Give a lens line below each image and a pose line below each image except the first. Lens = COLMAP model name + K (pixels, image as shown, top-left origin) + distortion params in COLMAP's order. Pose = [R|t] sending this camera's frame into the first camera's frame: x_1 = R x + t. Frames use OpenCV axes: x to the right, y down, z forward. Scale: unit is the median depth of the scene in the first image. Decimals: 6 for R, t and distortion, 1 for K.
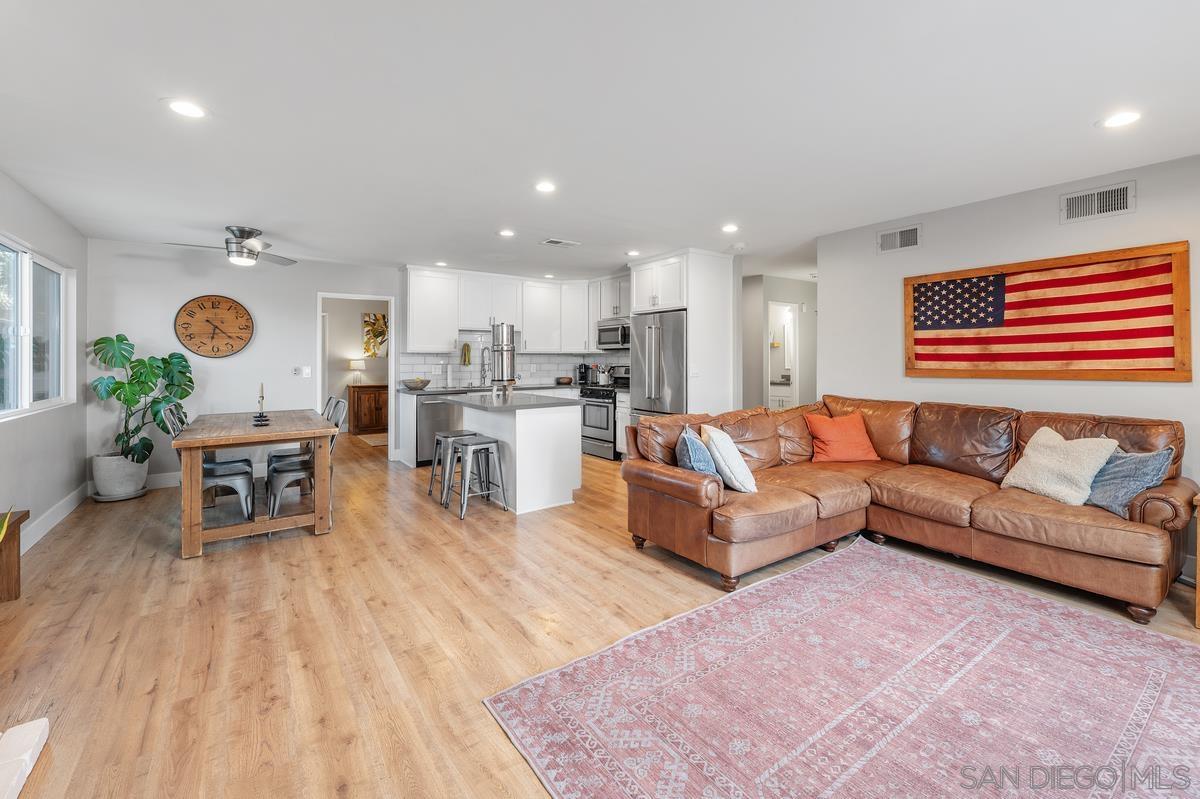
lens RADIAL K [[503.1, 0, 607.3], [0, 503.1, 356.8], [0, 0, 1]] dist [-0.002697, -0.000176]
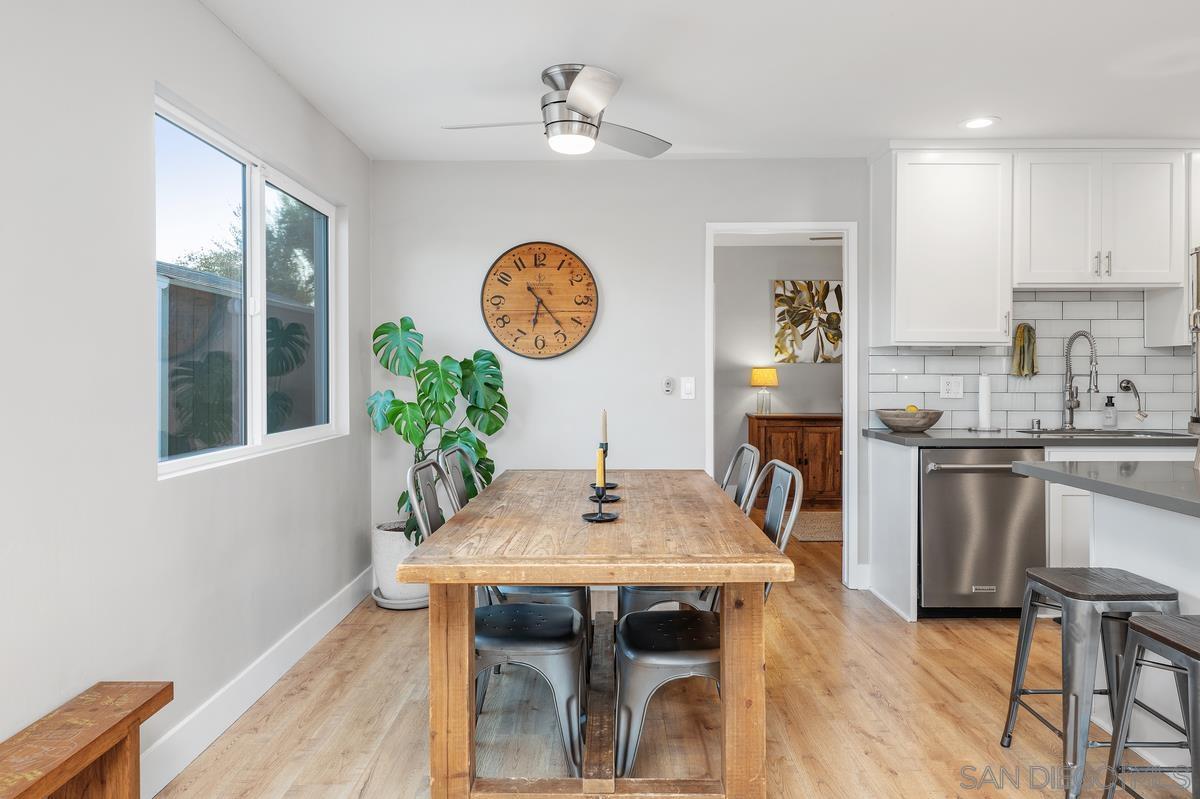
lens RADIAL K [[800.6, 0, 599.1], [0, 800.6, 376.1], [0, 0, 1]] dist [-0.004549, -0.000809]
pose [[0.806006, 0.002669, -0.591901, -0.256806], [0.002277, 0.999968, 0.007609, 0.015763], [0.591903, -0.007481, 0.805975, 0.399703]]
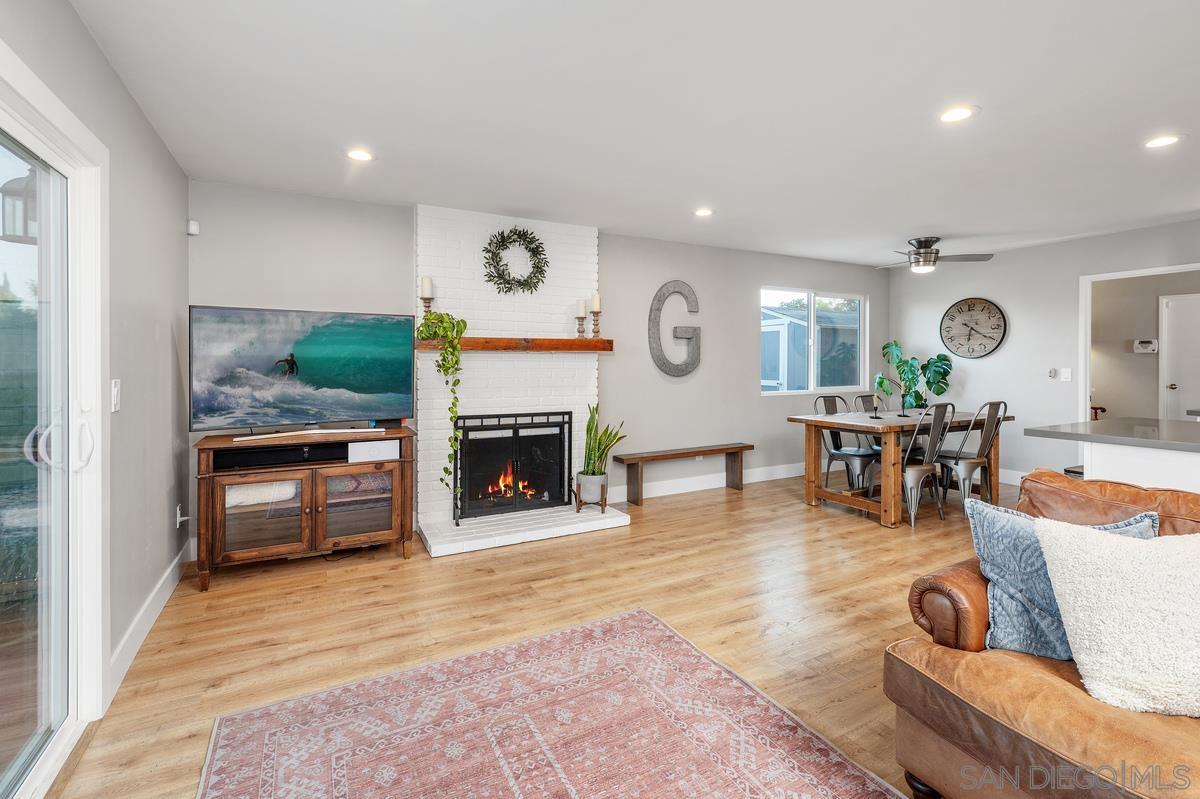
lens RADIAL K [[540.8, 0, 594.3], [0, 540.8, 365.2], [0, 0, 1]] dist [-0.003659, -0.000554]
pose [[-0.136465, 0.013680, -0.990550, 0.496562], [0.004624, 0.999903, 0.013173, -0.002231], [0.990634, -0.002783, -0.136515, 0.431101]]
